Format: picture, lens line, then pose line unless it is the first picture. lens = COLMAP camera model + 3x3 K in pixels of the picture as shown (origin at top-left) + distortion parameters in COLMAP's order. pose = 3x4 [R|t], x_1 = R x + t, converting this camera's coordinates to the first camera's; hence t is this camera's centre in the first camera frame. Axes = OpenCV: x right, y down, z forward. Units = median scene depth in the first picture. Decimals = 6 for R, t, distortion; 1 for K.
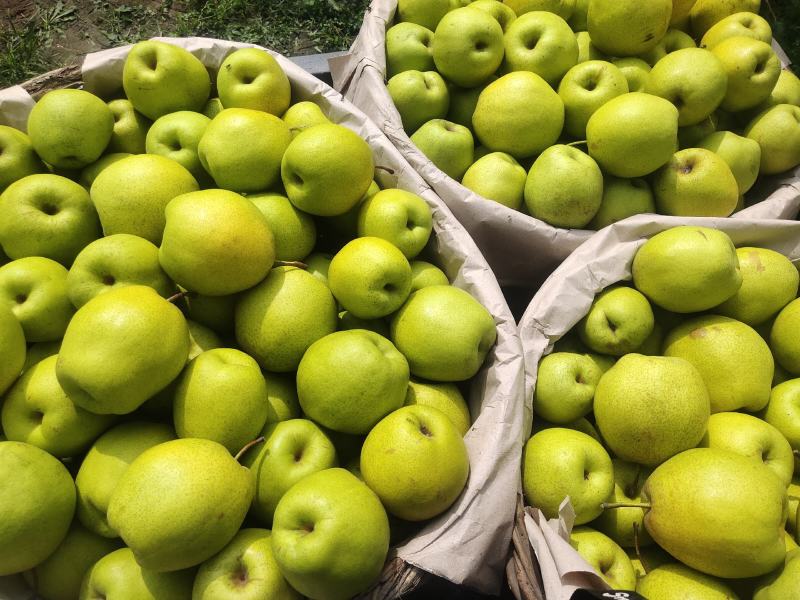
lens RADIAL K [[590.8, 0, 400.0], [0, 590.8, 300.0], [0, 0, 1]] dist [0.057193, -0.094112]
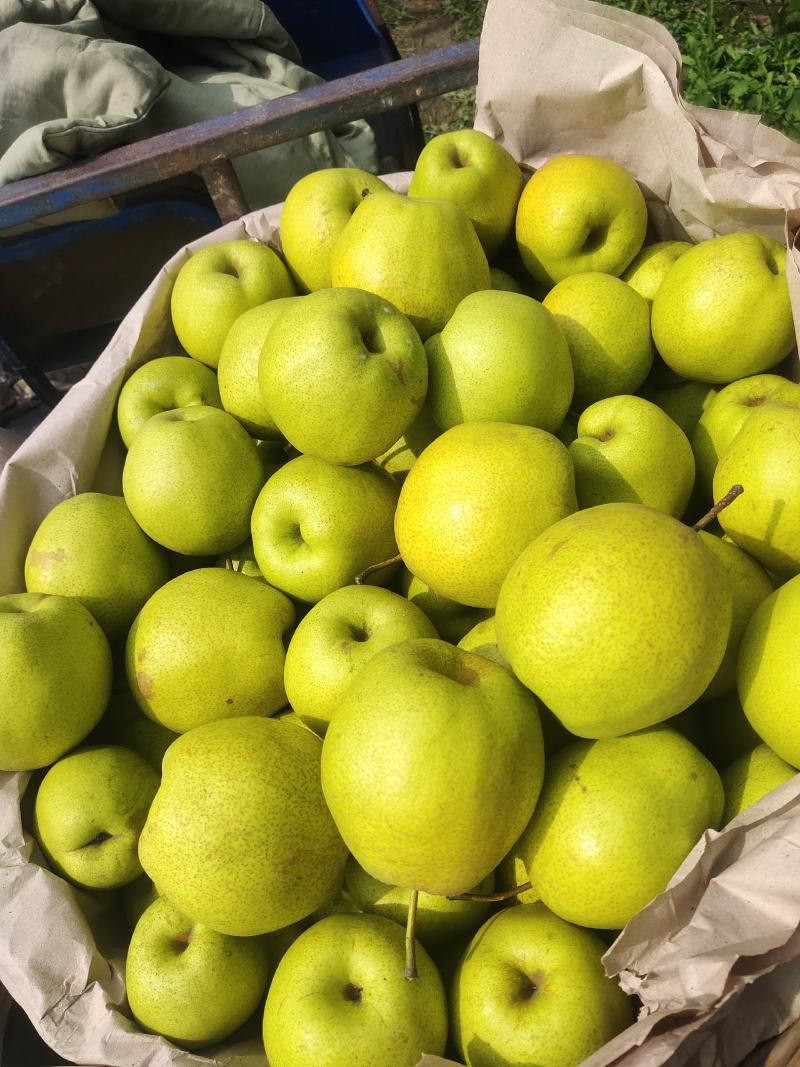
lens RADIAL K [[788.0, 0, 400.0], [0, 788.0, 533.5], [0, 0, 1]] dist [0.057193, -0.094112]
pose [[0.082637, -0.912551, 0.400527, 0.341595], [0.966708, 0.171064, 0.190296, 0.118613], [-0.242171, 0.371467, 0.896307, 0.212091]]
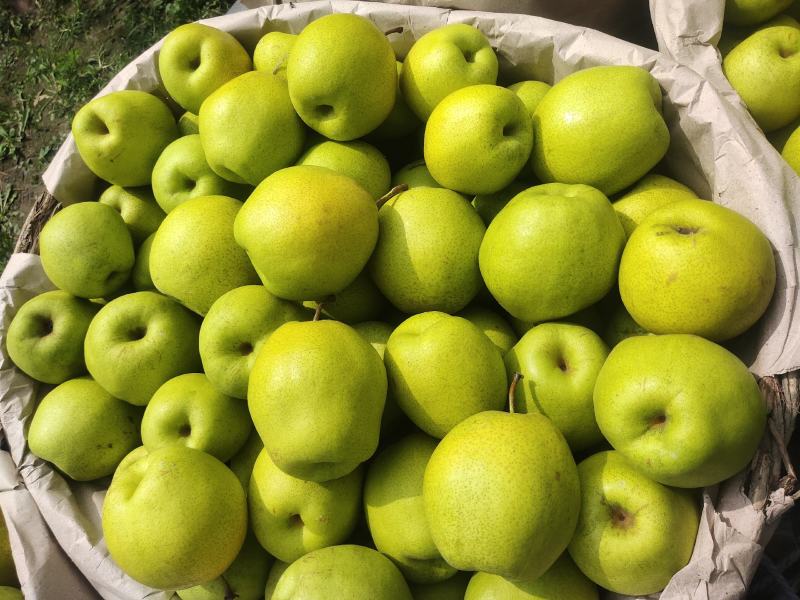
lens RADIAL K [[590.8, 0, 400.0], [0, 590.8, 300.0], [0, 0, 1]] dist [0.057193, -0.094112]
pose [[0.752535, -0.641467, -0.149037, -0.137599], [0.655005, 0.752520, 0.068423, -0.000172], [0.068262, -0.149111, 0.986462, 0.179741]]
